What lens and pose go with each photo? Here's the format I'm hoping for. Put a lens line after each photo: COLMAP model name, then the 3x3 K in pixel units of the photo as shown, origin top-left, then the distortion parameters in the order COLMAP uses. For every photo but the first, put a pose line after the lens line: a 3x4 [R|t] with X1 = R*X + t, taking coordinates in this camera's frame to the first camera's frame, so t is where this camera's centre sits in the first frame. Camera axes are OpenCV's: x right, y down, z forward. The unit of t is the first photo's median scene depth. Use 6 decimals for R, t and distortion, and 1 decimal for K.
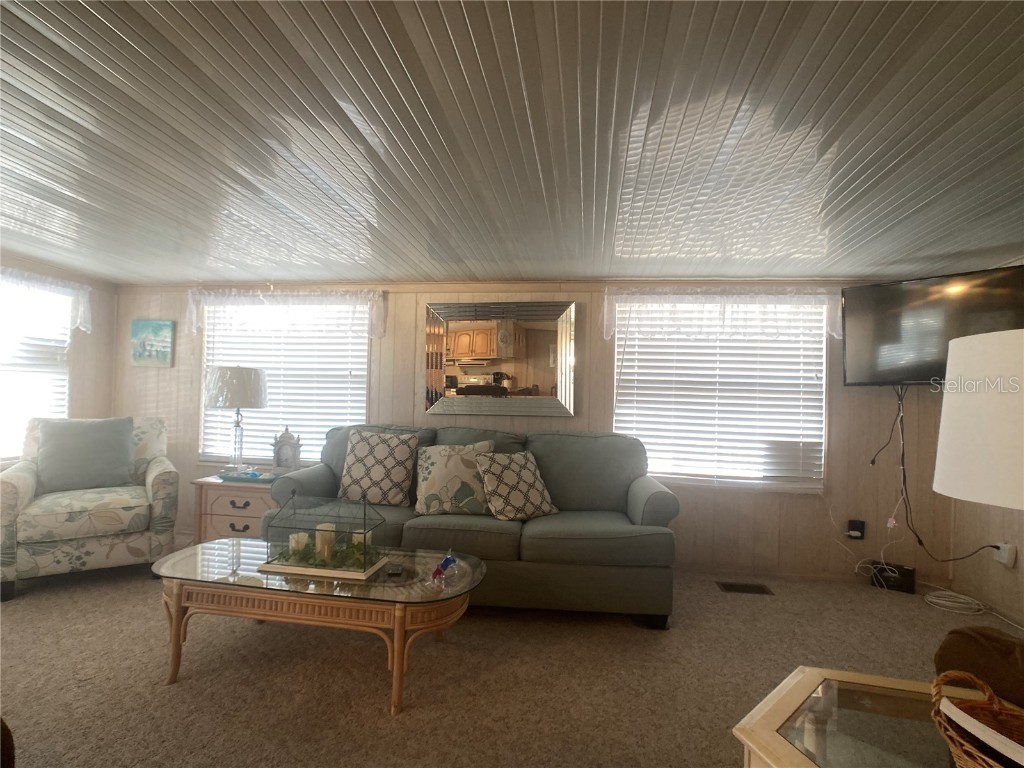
lens RADIAL K [[545.5, 0, 510.5], [0, 545.5, 387.5], [0, 0, 1]] dist [-0.013884, -0.000399]
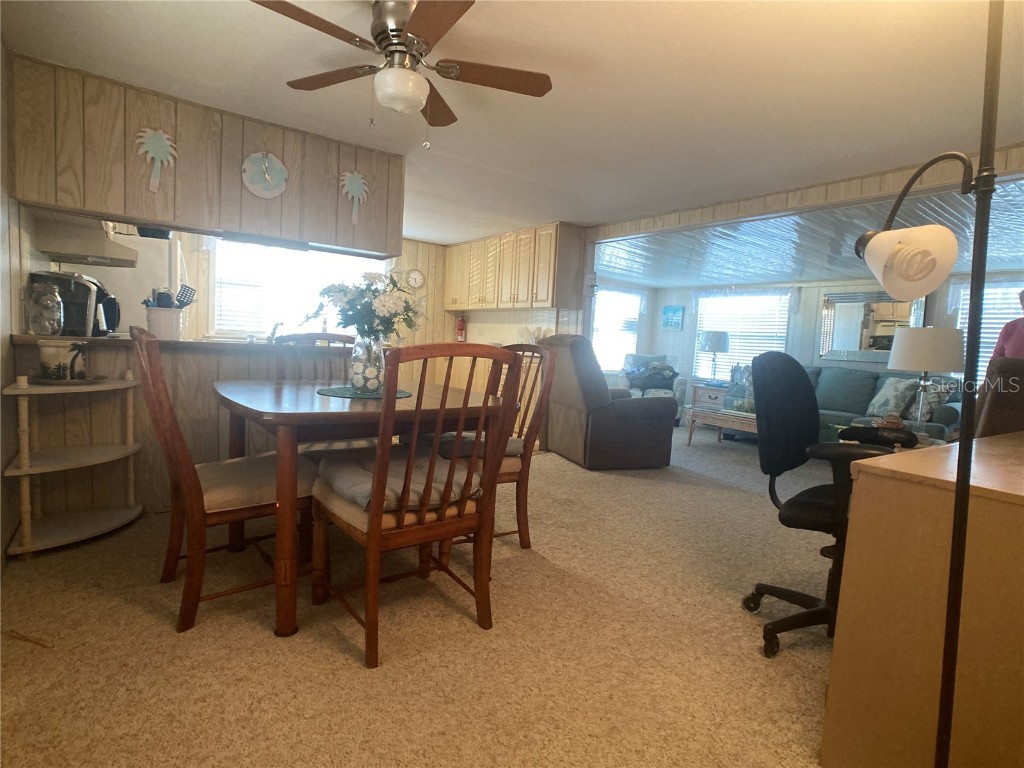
lens RADIAL K [[545.5, 0, 510.5], [0, 545.5, 387.5], [0, 0, 1]] dist [-0.013884, -0.000399]
pose [[0.692608, 0.075690, -0.717332, 0.393239], [-0.024164, 0.996356, 0.081800, 0.021448], [0.720909, -0.039322, 0.691913, -0.861653]]
